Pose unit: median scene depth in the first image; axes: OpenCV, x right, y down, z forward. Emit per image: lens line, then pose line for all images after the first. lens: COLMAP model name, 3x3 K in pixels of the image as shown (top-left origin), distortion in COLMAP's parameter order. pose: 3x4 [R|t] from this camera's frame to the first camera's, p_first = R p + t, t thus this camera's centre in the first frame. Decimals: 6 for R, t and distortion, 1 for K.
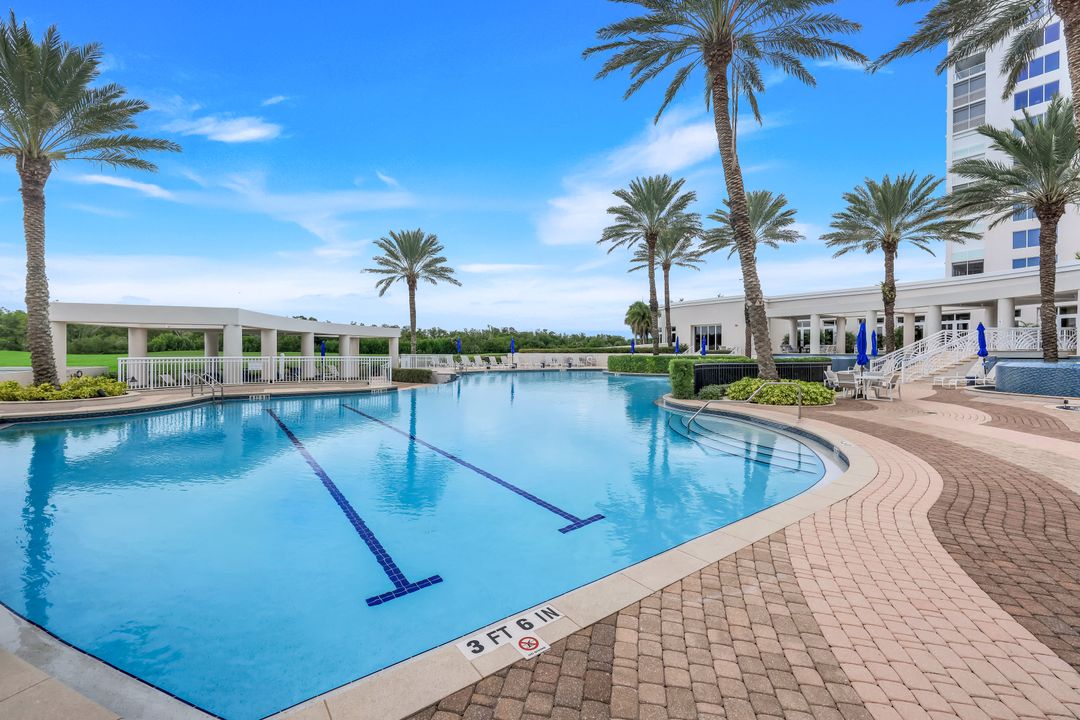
lens RADIAL K [[433.8, 0, 544.3], [0, 433.8, 359.6], [0, 0, 1]] dist [0.001275, 0.000095]
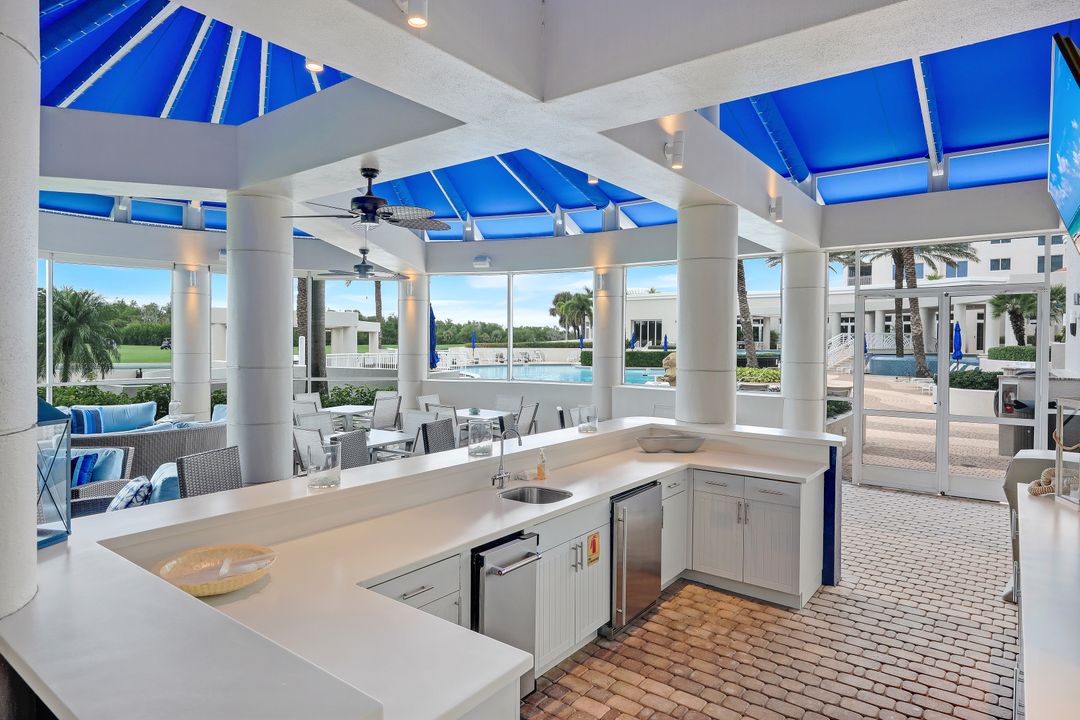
lens RADIAL K [[614.8, 0, 537.6], [0, 614.8, 357.8], [0, 0, 1]] dist [-0.000597, -0.000065]
pose [[0.959884, -0.002482, 0.280387, -0.377968], [0.000700, 0.999979, 0.006458, -0.003636], [-0.280398, -0.006003, 0.959865, -0.409434]]
